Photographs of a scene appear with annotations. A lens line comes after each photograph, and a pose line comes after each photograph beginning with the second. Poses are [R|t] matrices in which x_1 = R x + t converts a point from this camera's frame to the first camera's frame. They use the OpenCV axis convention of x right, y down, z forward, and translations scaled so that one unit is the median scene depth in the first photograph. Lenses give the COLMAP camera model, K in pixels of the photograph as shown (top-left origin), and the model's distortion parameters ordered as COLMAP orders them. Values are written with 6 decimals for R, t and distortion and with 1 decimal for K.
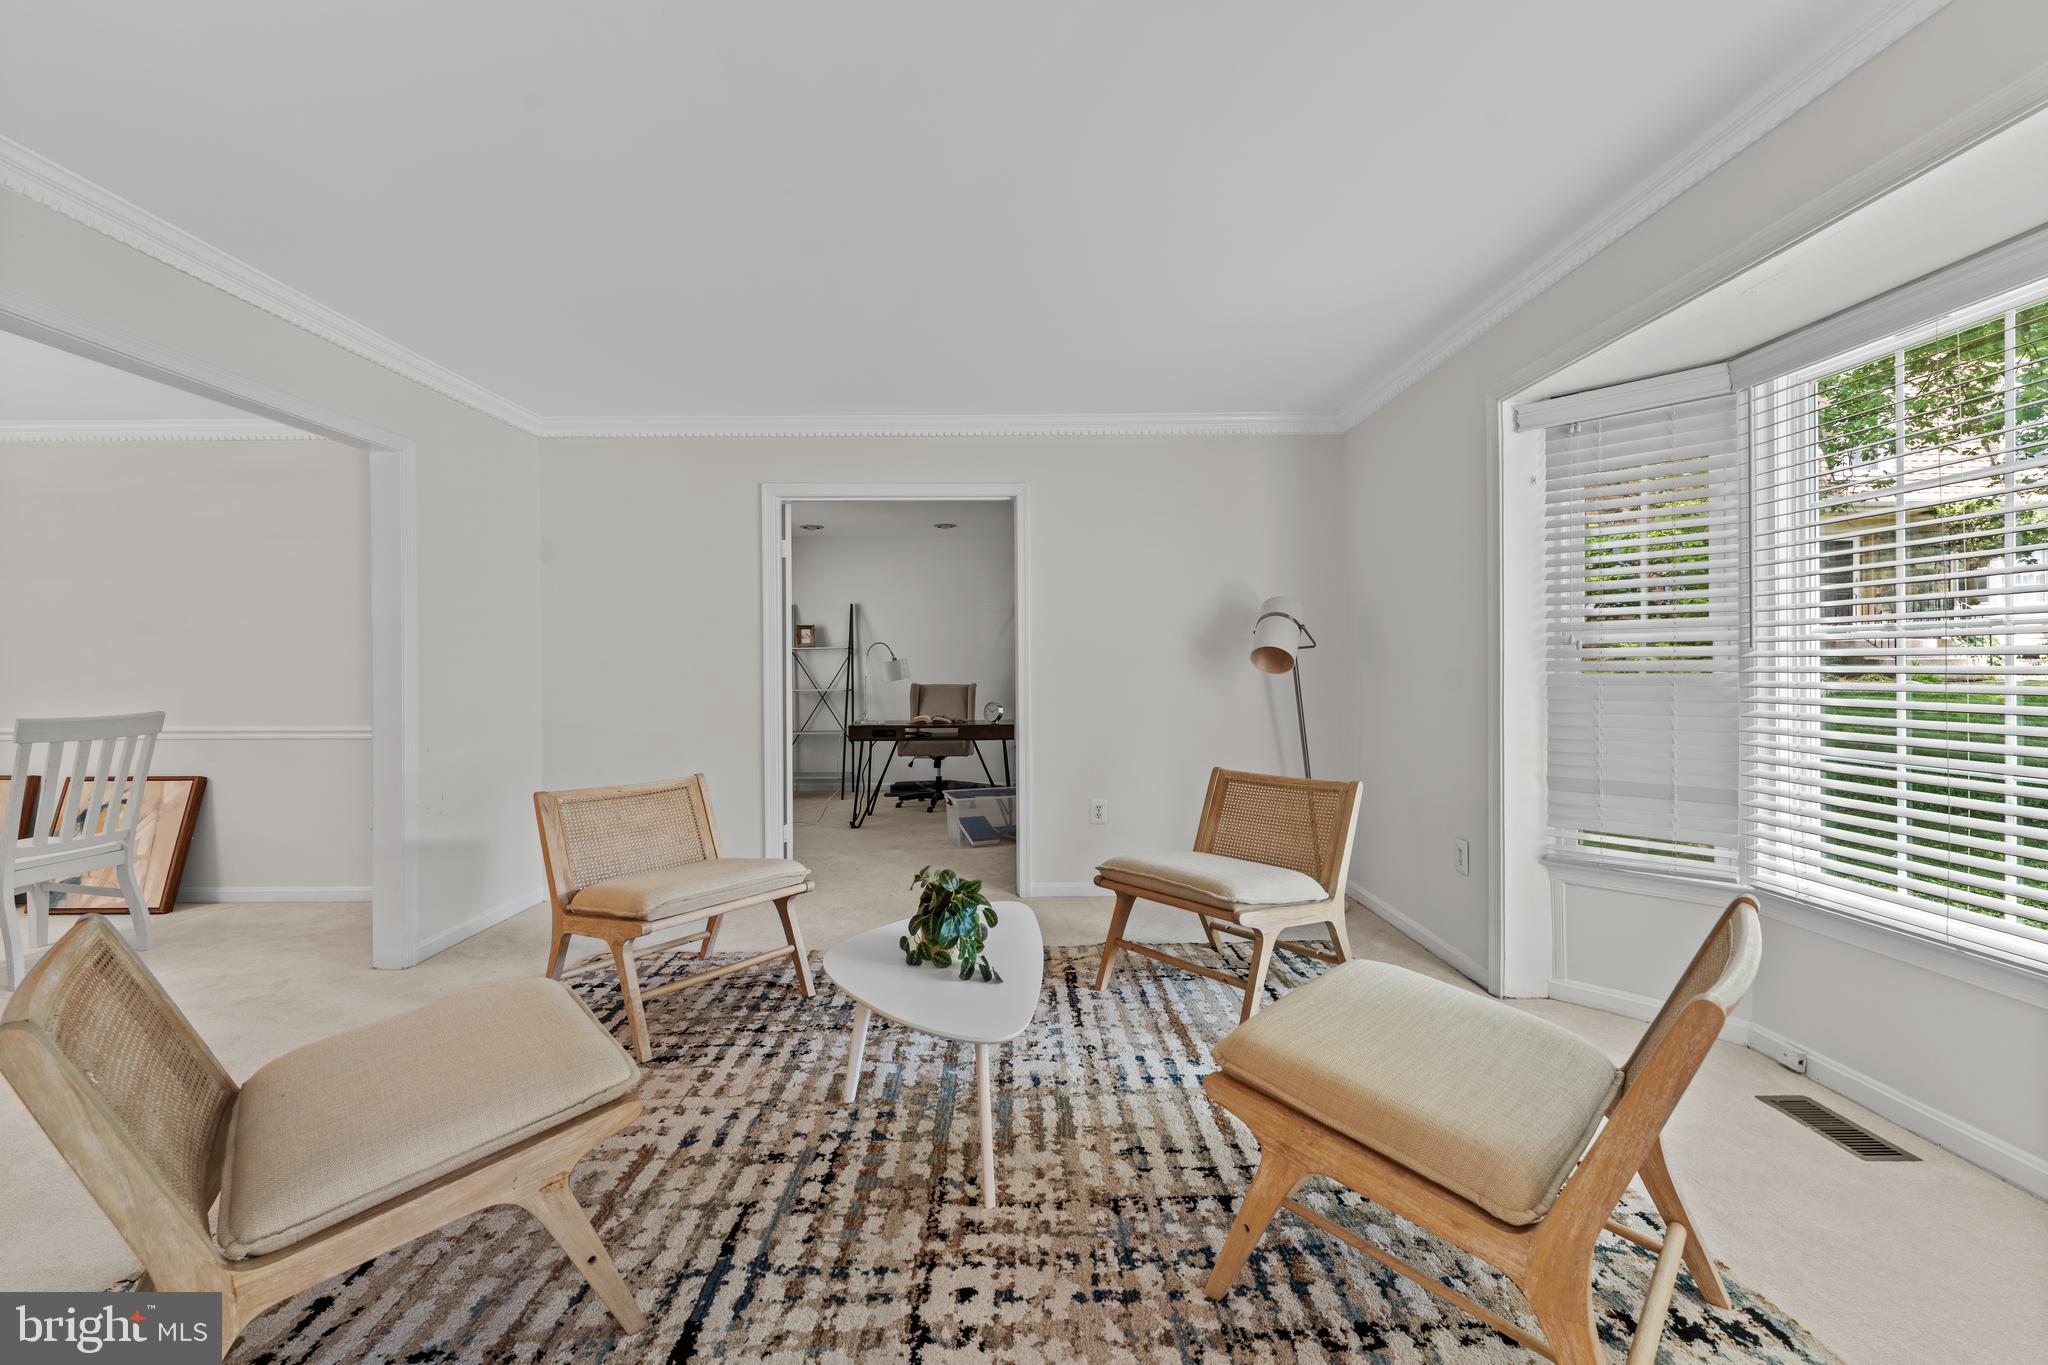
lens RADIAL K [[827.6, 0, 1024.2], [0, 827.6, 682.5], [0, 0, 1]] dist [0.000213, -0.001054]
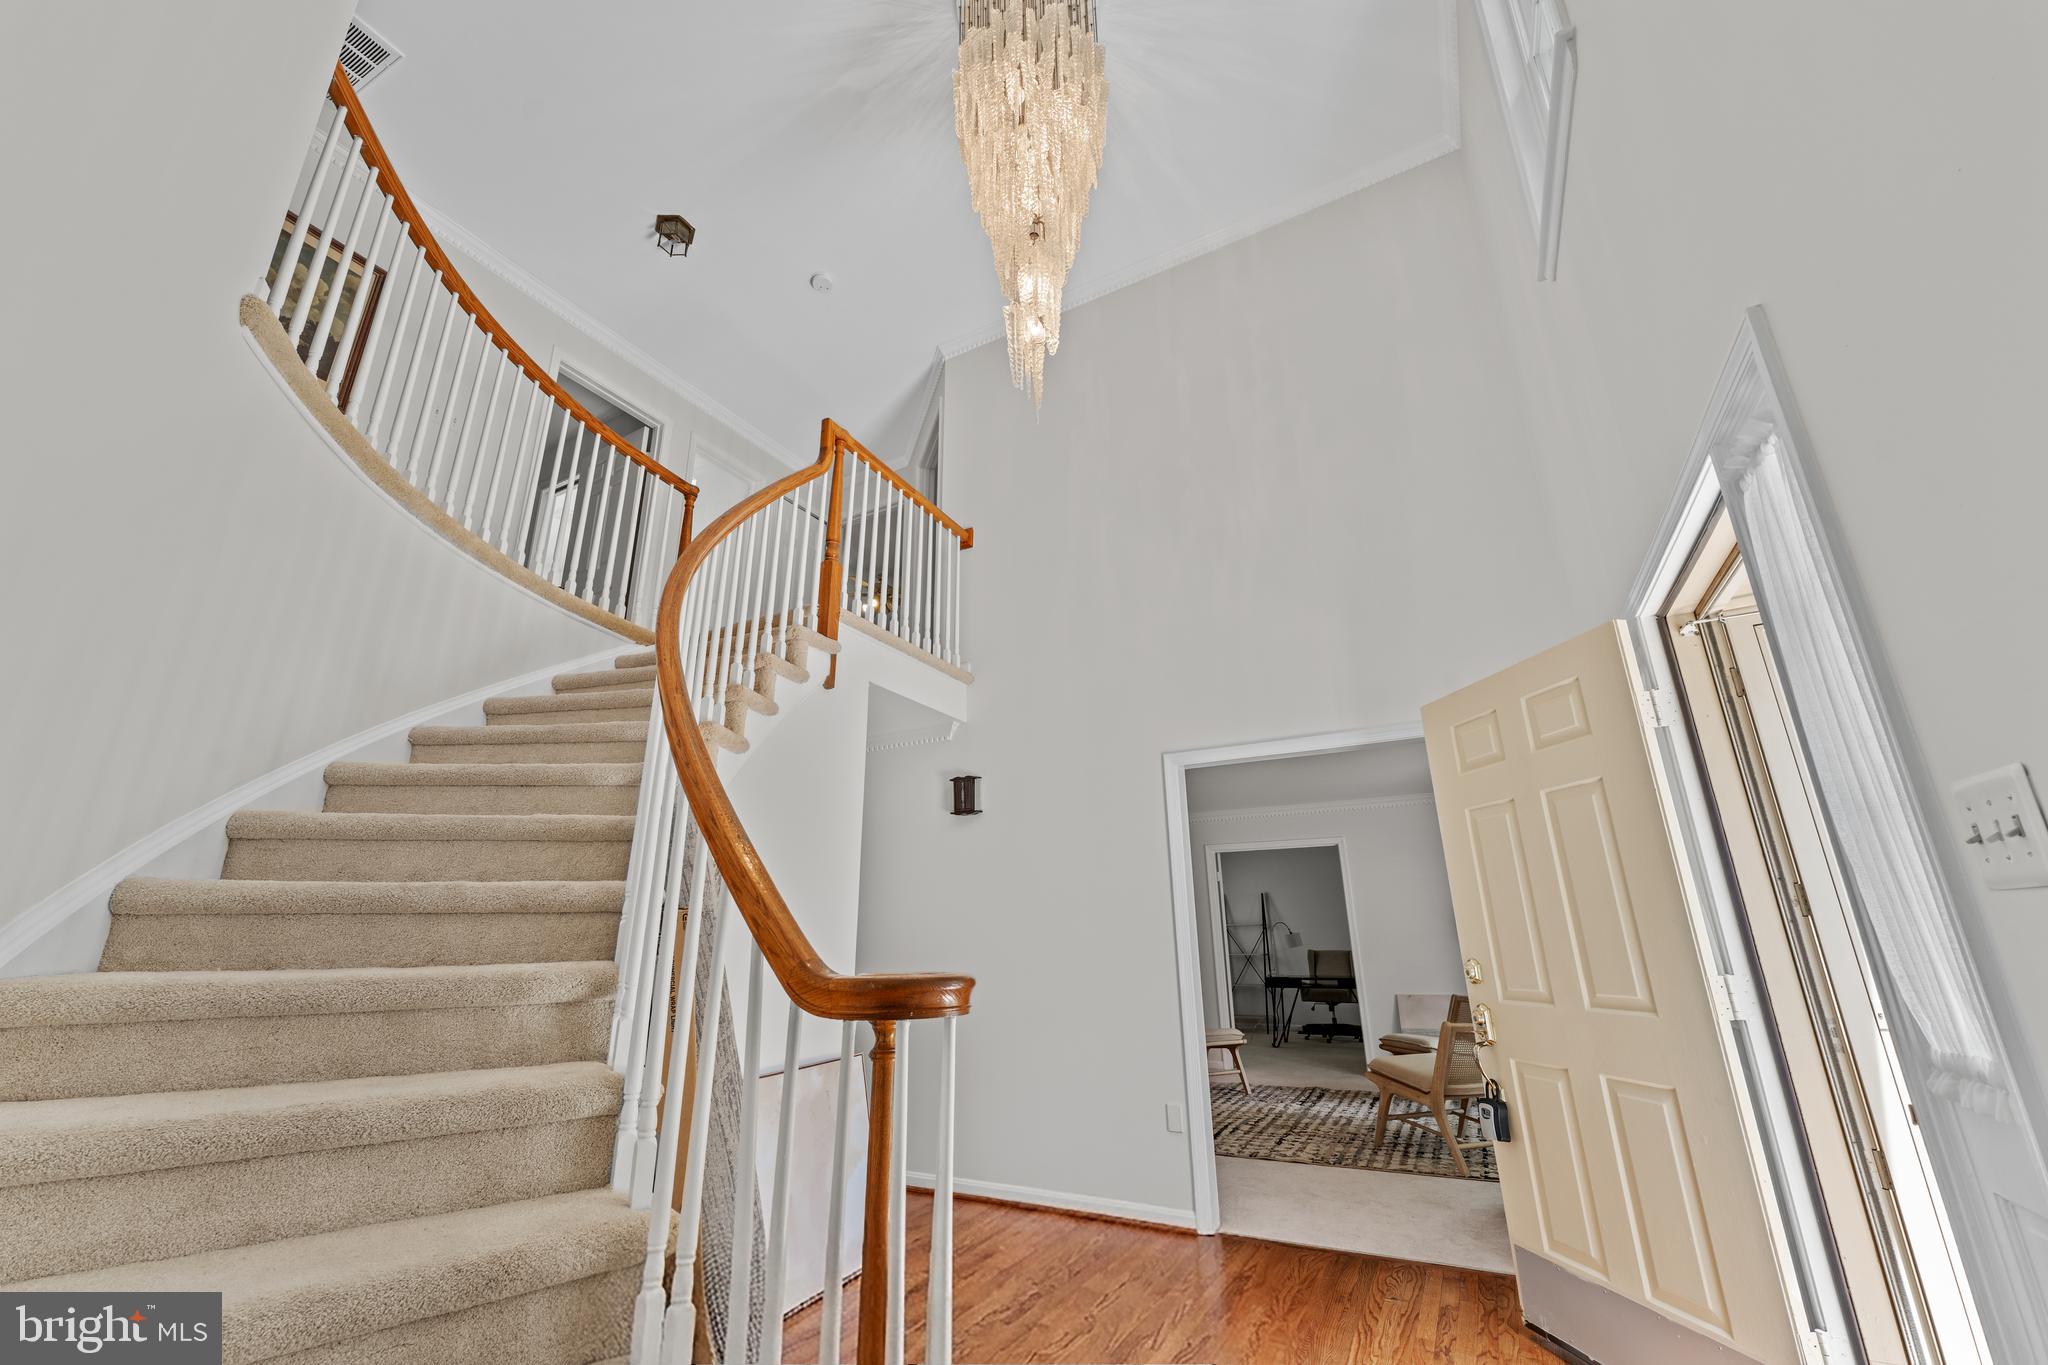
lens RADIAL K [[827.6, 0, 1027.8], [0, 827.6, 679.8], [0, 0, 1]] dist [0.000213, -0.001054]
pose [[0.880479, -0.149184, -0.450001, 0.161150], [0.000385, 0.949423, -0.314000, 0.007739], [0.474085, 0.276297, 0.836004, -0.605580]]
